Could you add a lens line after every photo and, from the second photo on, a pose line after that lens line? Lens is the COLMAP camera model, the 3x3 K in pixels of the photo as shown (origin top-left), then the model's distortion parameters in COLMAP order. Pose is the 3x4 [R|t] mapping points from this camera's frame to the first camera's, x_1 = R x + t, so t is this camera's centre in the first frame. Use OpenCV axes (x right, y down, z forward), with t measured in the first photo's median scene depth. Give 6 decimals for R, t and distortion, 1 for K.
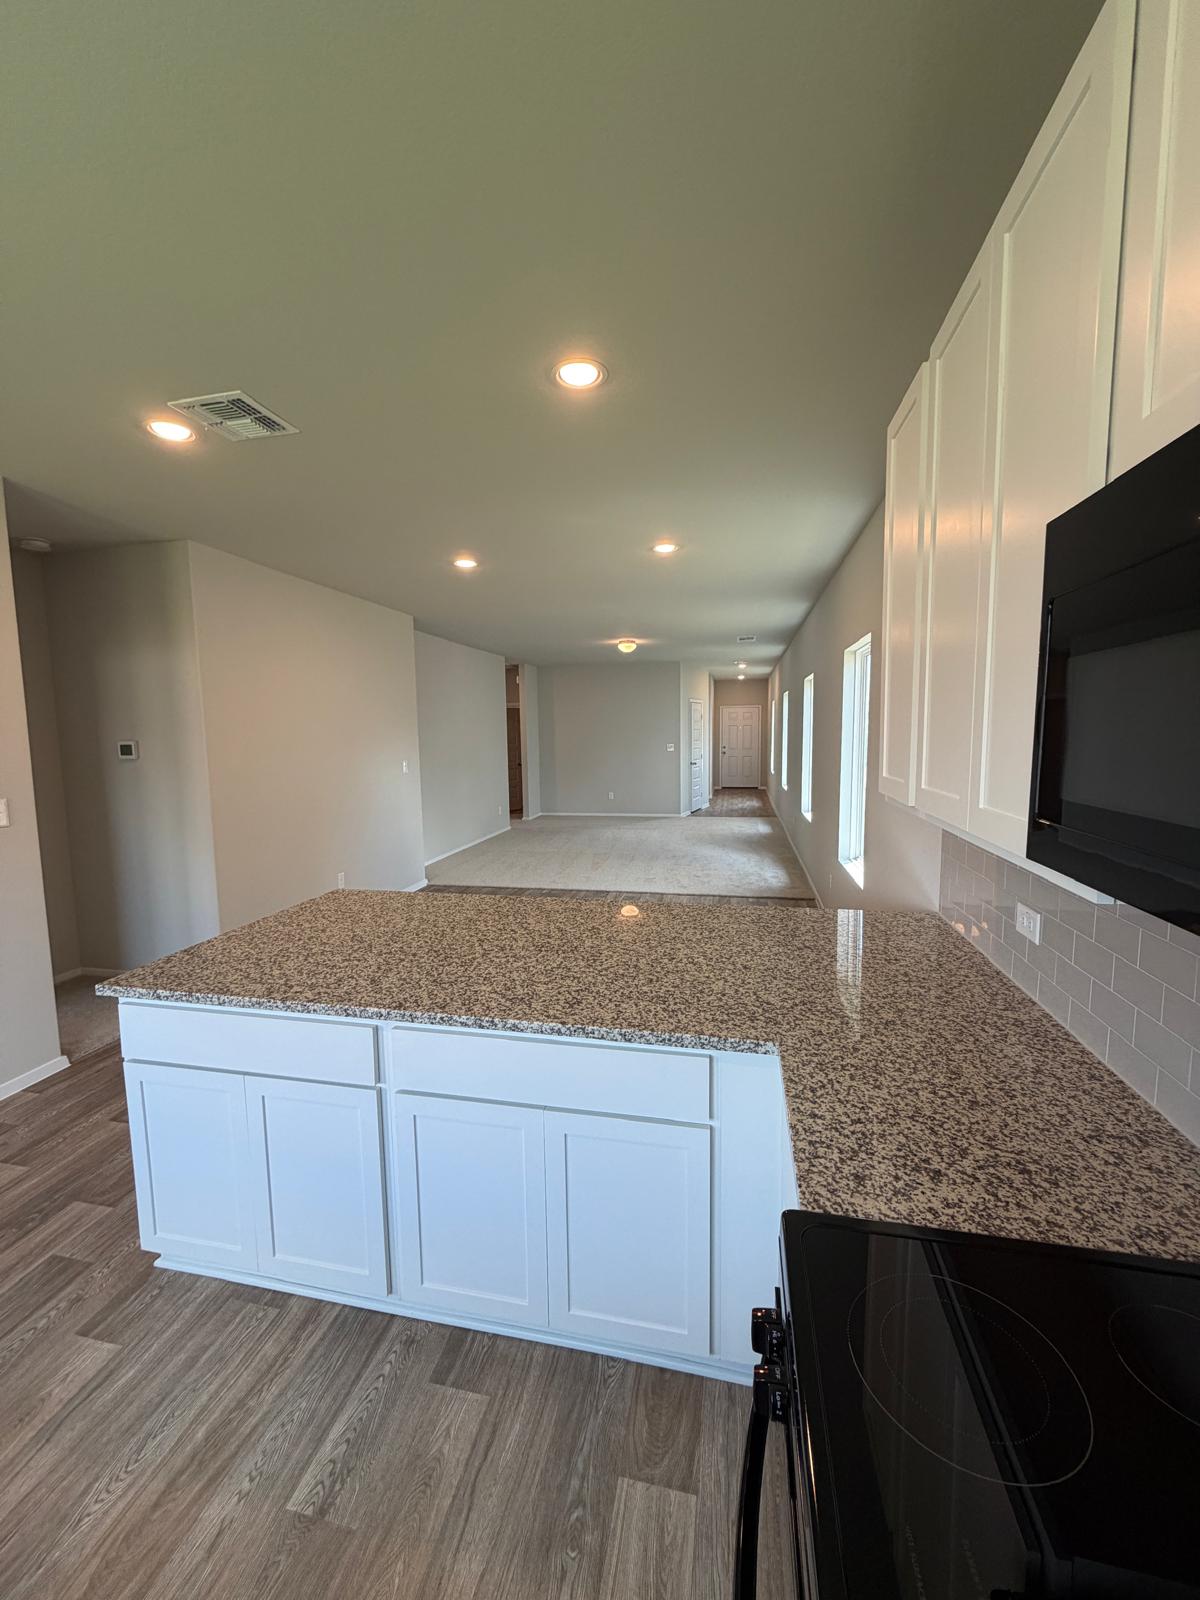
lens RADIAL K [[635.6, 0, 604.4], [0, 635.6, 791.3], [0, 0, 1]] dist [-0.003585, 0.001159]
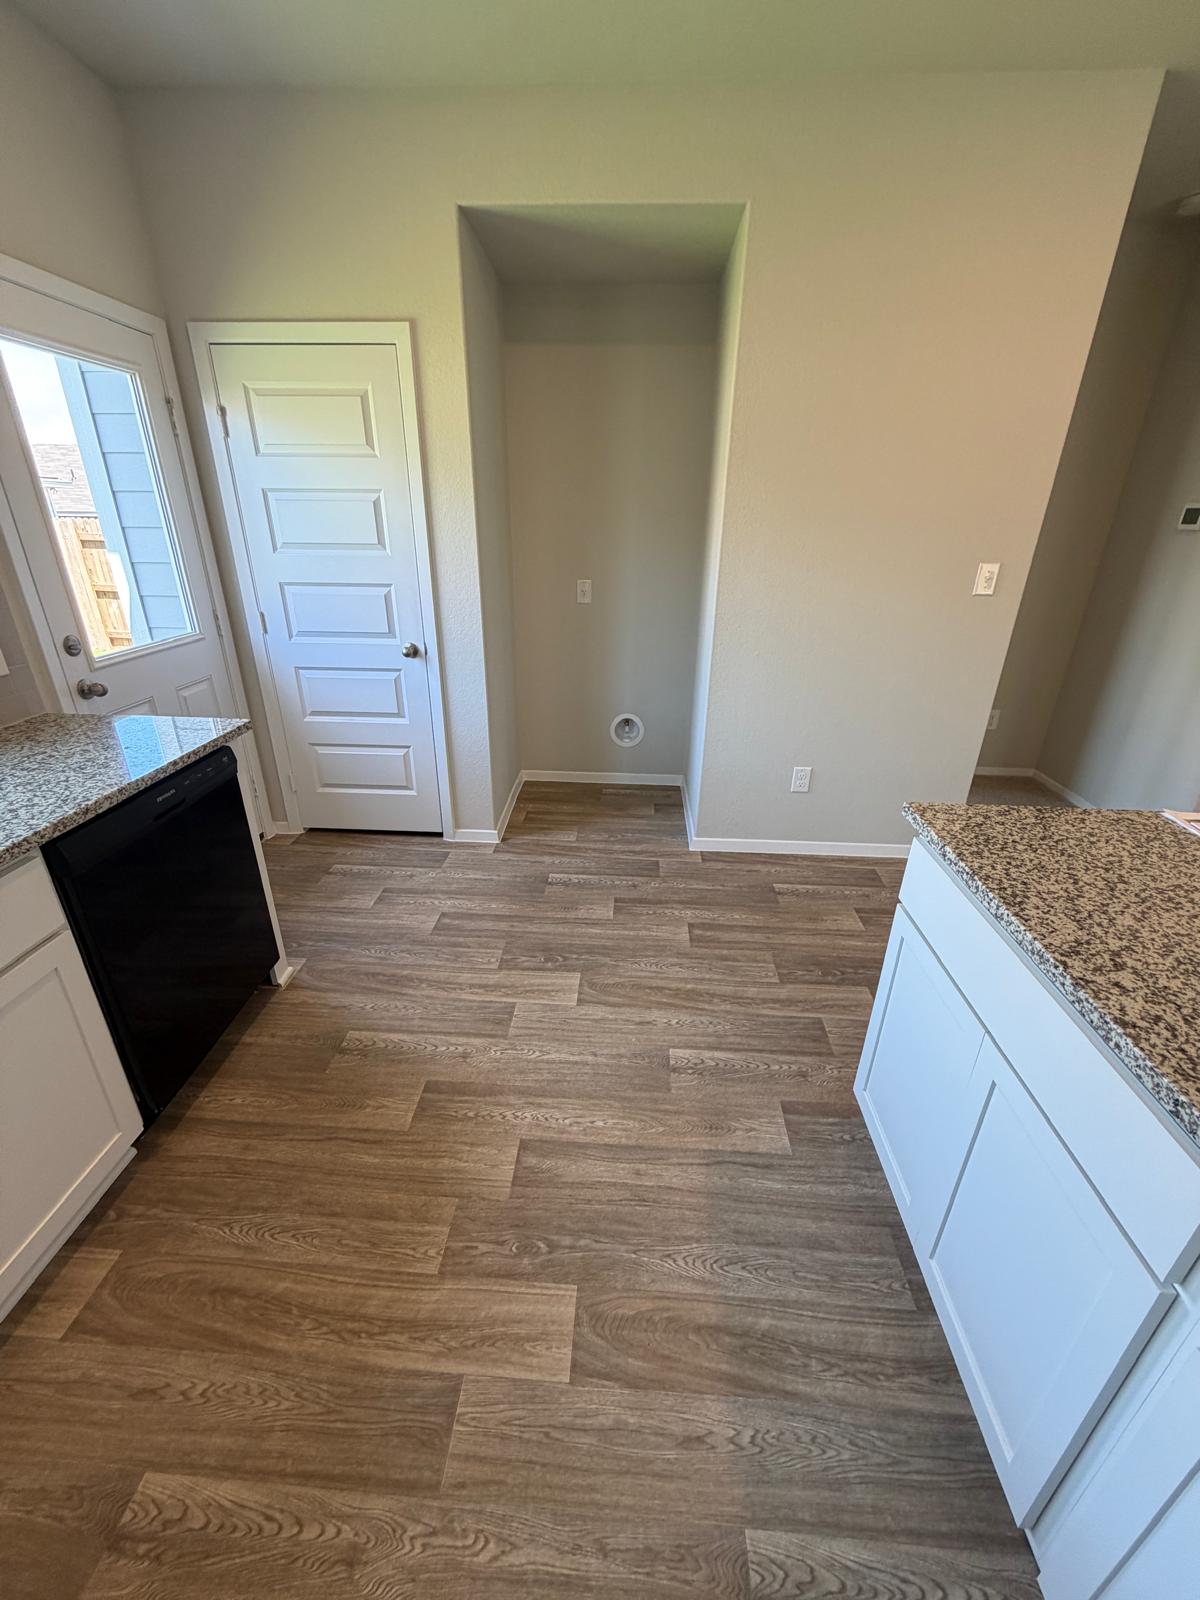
lens RADIAL K [[635.6, 0, 591.7], [0, 635.6, 791.1], [0, 0, 1]] dist [-0.003585, 0.001159]
pose [[0.139819, 0.405882, -0.903167, -0.197768], [-0.104788, 0.913070, 0.394110, 0.027952], [0.984617, 0.039537, 0.170196, 0.653075]]
